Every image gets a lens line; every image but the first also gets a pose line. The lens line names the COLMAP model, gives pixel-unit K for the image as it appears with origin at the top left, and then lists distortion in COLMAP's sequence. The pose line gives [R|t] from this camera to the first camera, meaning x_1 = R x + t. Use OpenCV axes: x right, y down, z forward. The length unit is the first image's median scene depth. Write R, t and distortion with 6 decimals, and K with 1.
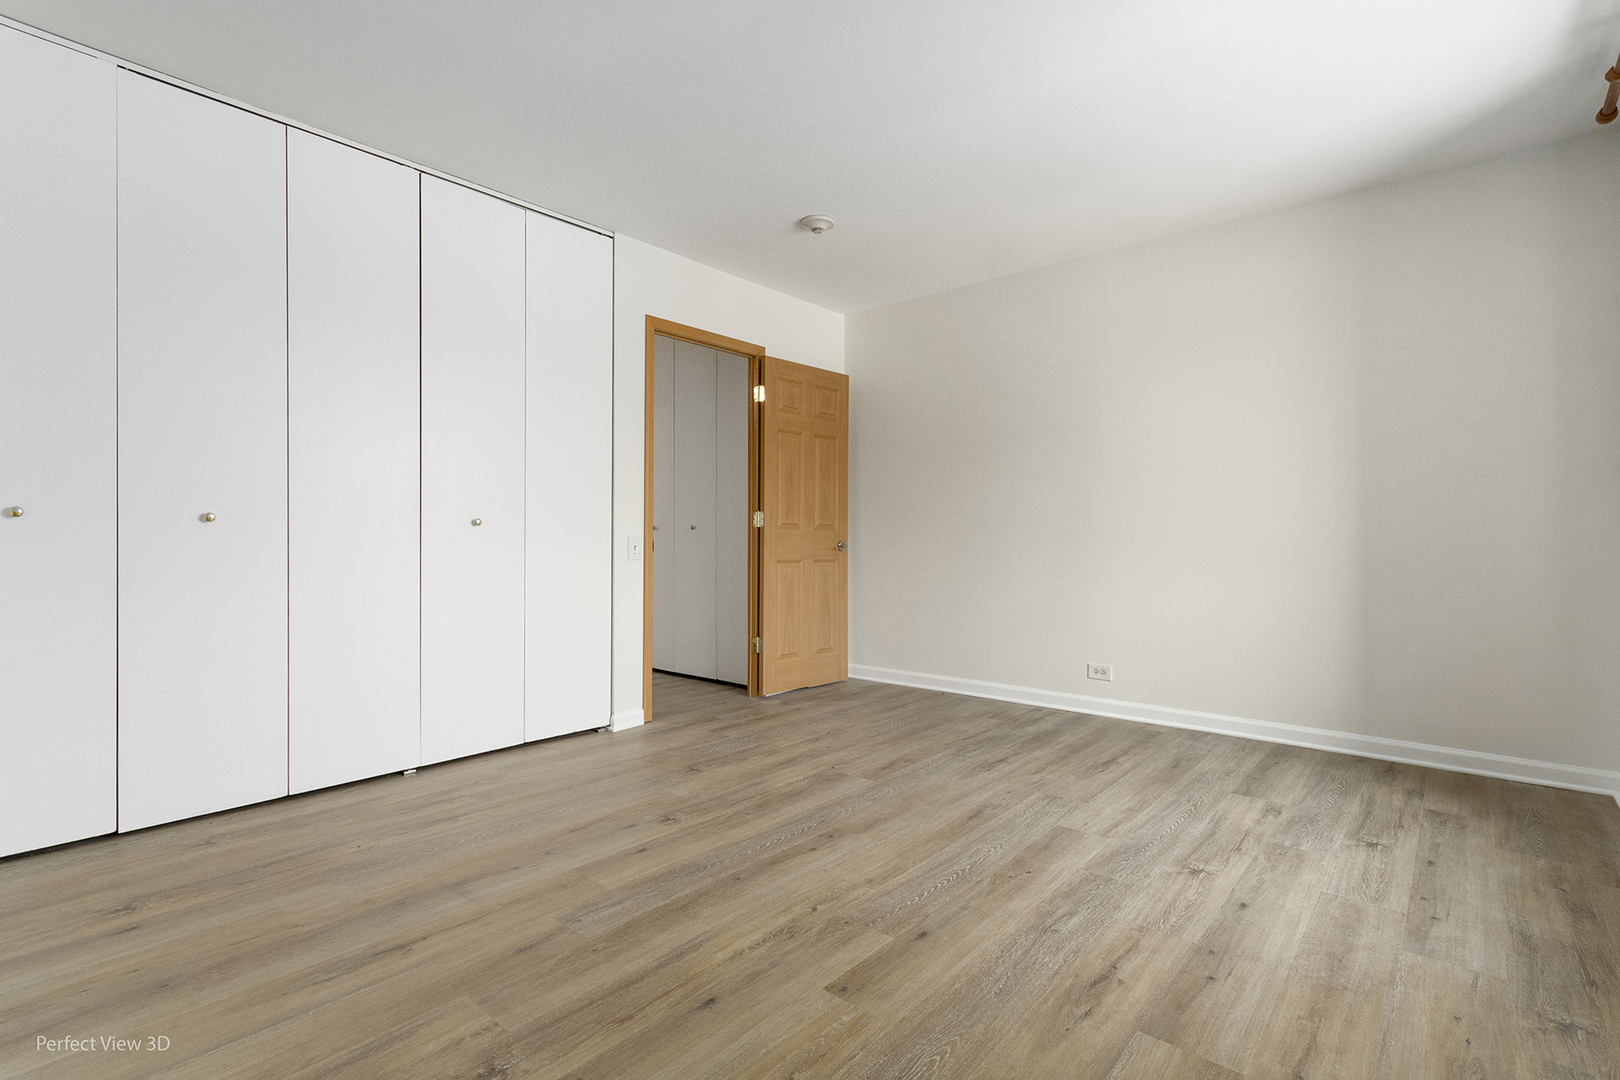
lens RADIAL K [[756.9, 0, 803.2], [0, 756.9, 542.7], [0, 0, 1]] dist [0.006760, -0.003843]
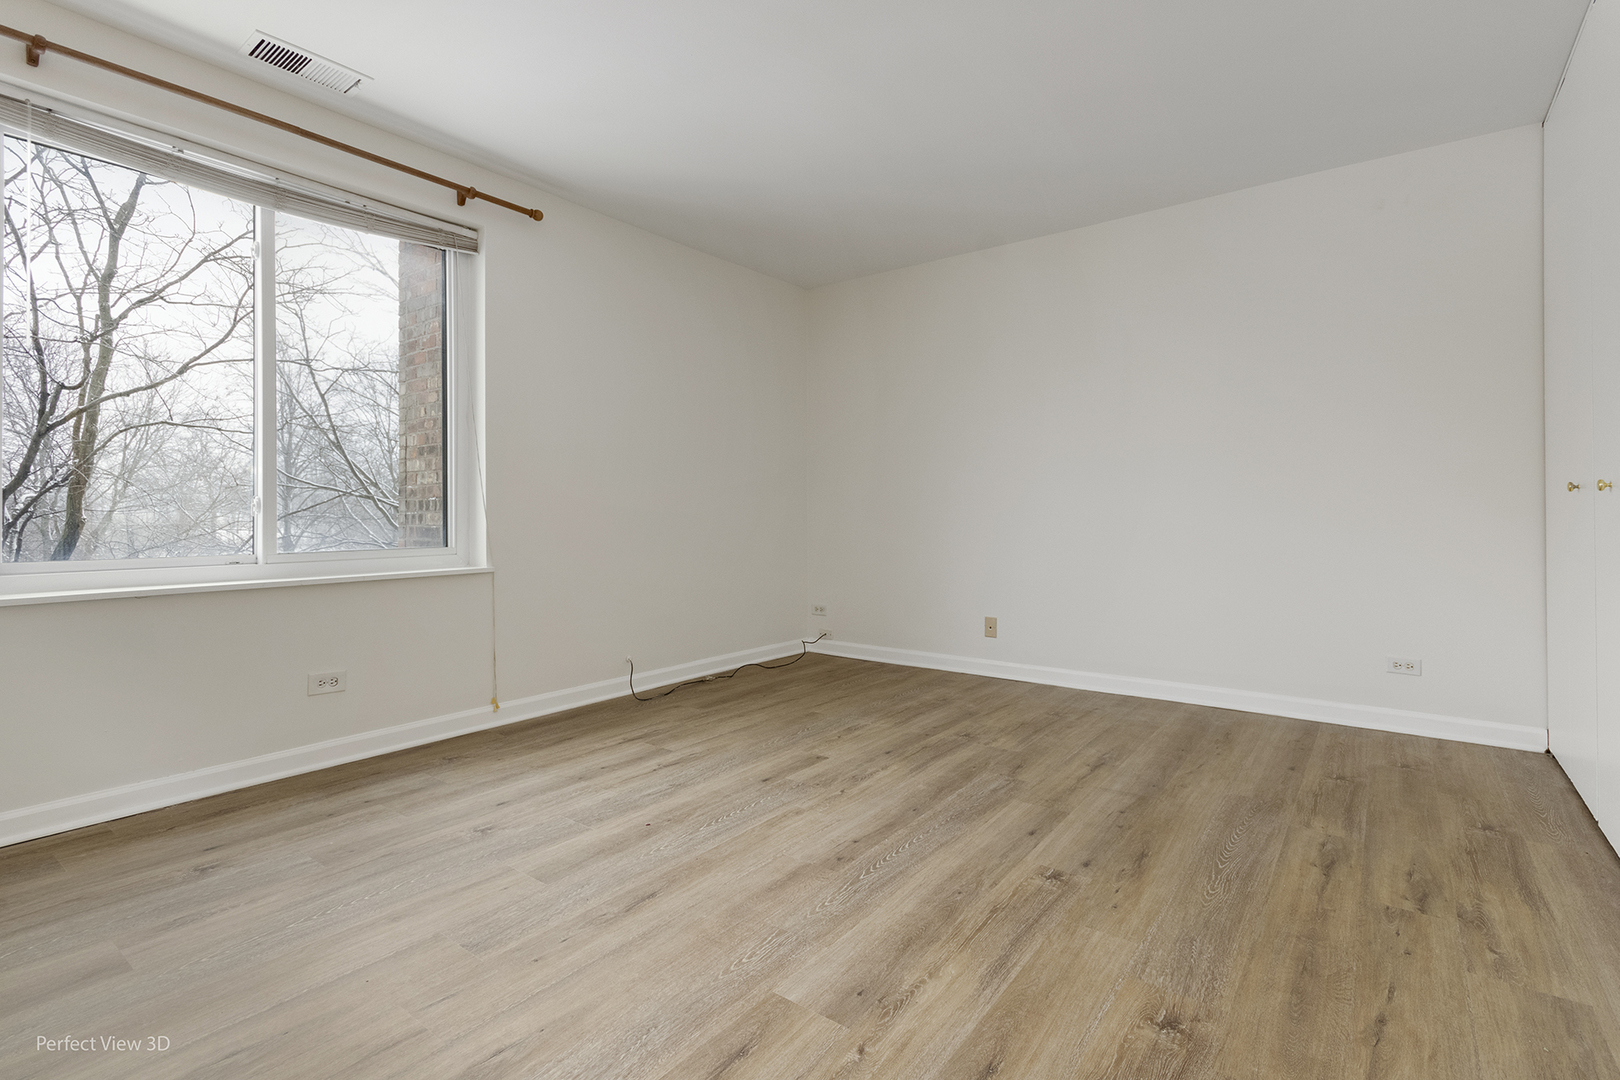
lens RADIAL K [[756.9, 0, 810.9], [0, 756.9, 524.7], [0, 0, 1]] dist [0.006760, -0.003843]
pose [[-0.997888, 0.001487, -0.064945, 0.130402], [-0.000049, 0.999720, 0.023643, -0.008944], [0.064961, 0.023596, -0.997609, 1.943245]]
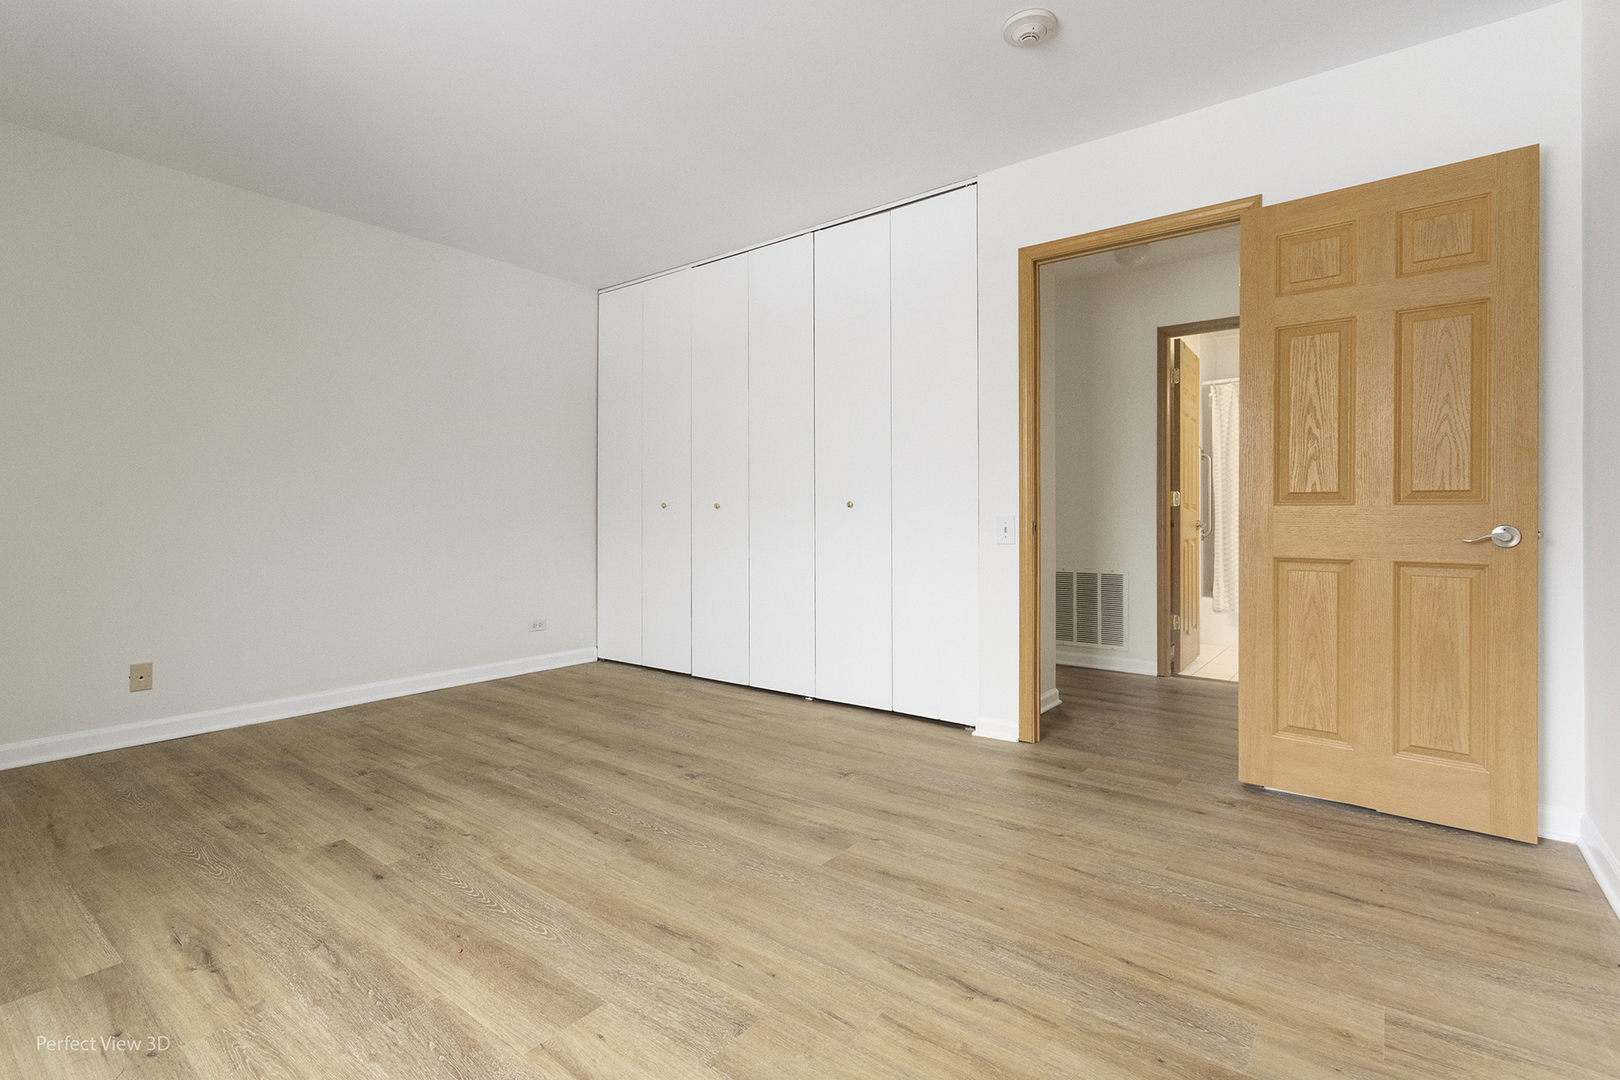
lens RADIAL K [[756.9, 0, 812.9], [0, 756.9, 514.4], [0, 0, 1]] dist [0.006760, -0.003843]
pose [[0.062664, -0.006346, -0.998014, 1.026471], [-0.006779, 0.999954, -0.006784, -0.003932], [0.998012, 0.007190, 0.062619, 1.229910]]
